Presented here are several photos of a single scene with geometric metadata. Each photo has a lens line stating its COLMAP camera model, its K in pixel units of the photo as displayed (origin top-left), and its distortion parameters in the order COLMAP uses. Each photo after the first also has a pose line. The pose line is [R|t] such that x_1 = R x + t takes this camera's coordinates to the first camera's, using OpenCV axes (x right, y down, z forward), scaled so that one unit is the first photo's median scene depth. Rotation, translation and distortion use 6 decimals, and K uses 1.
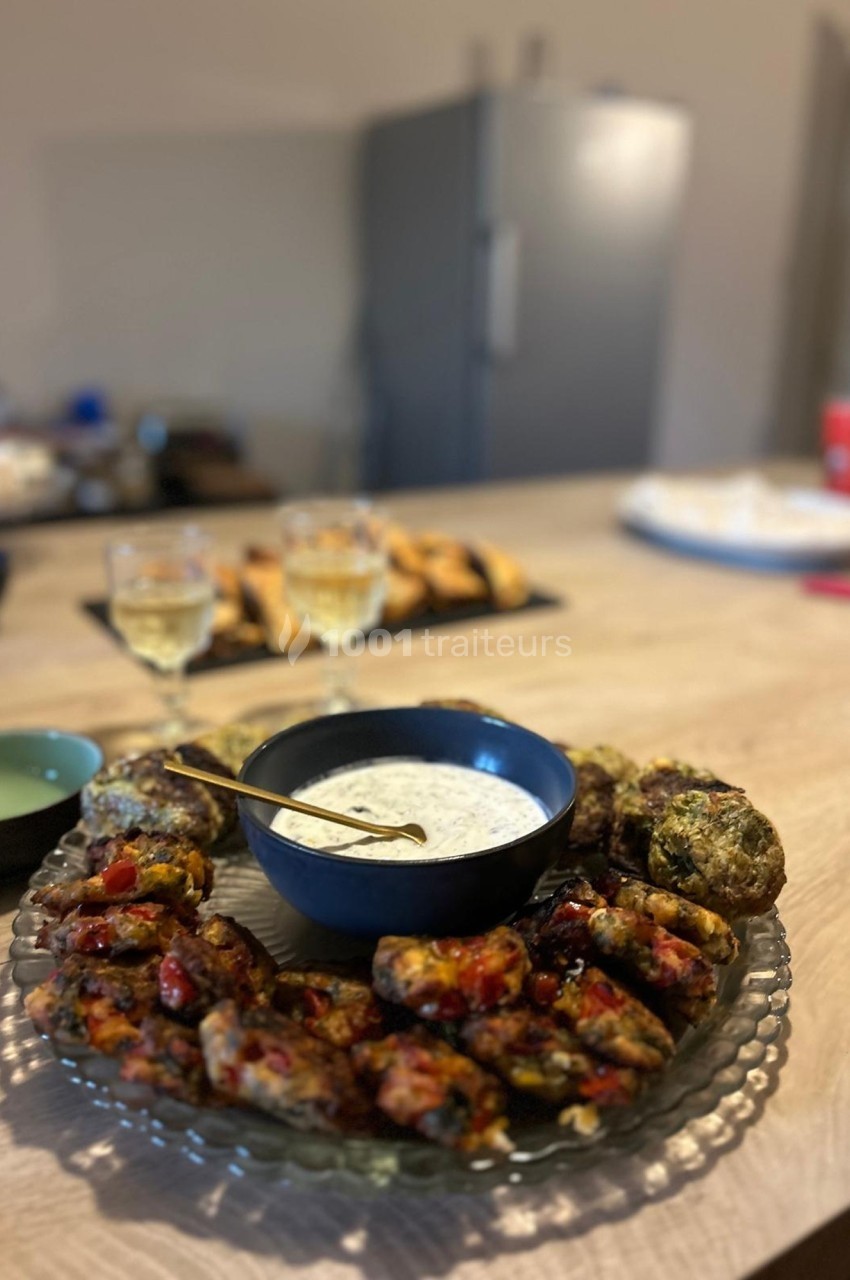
lens RADIAL K [[970.7, 0, 425.0], [0, 970.7, 640.0], [0, 0, 1]] dist [0.003676, -0.003081]
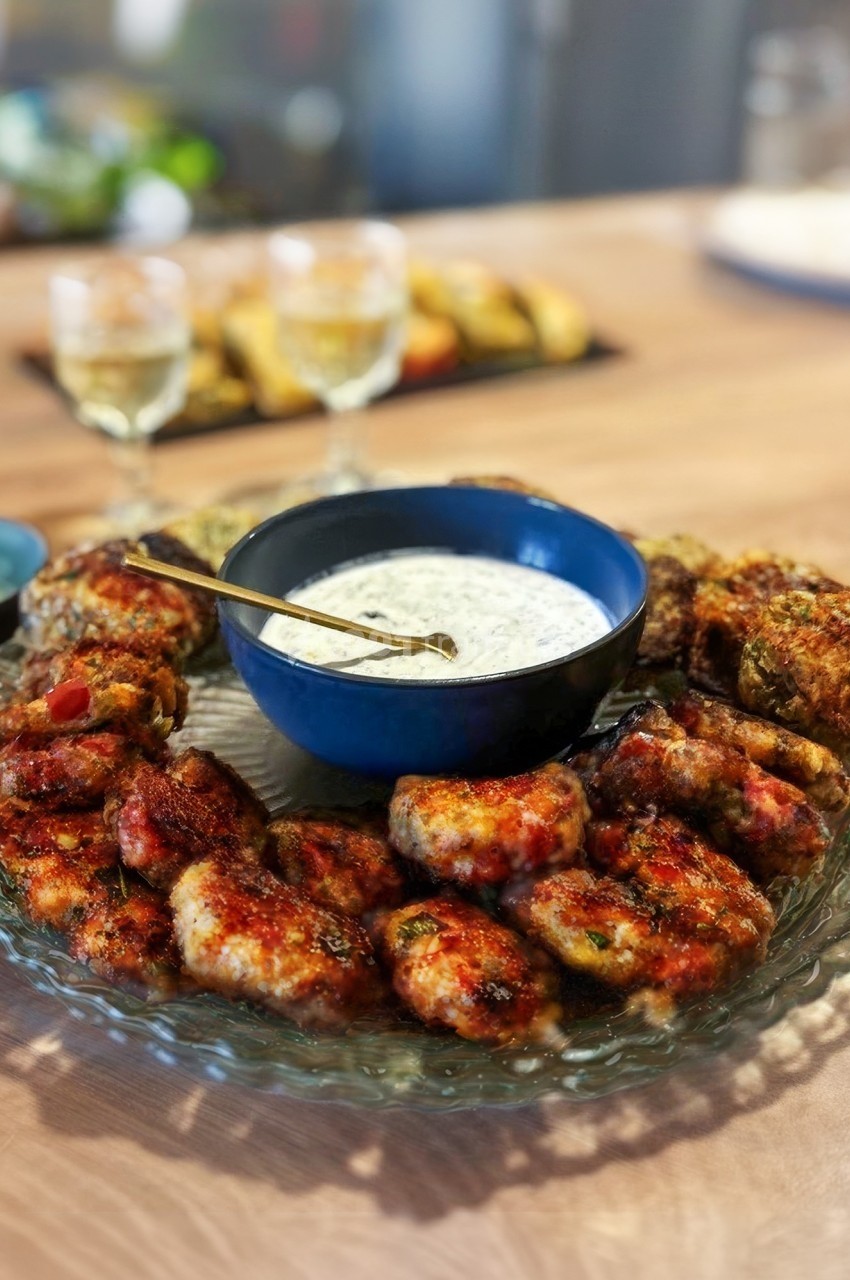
lens RADIAL K [[970.7, 0, 425.0], [0, 970.7, 640.0], [0, 0, 1]] dist [0.003676, -0.003081]
pose [[0.999619, 0.002923, -0.027447, -0.003542], [0.003079, 0.976361, 0.216124, 0.026721], [0.027430, -0.216126, 0.975980, 0.252647]]
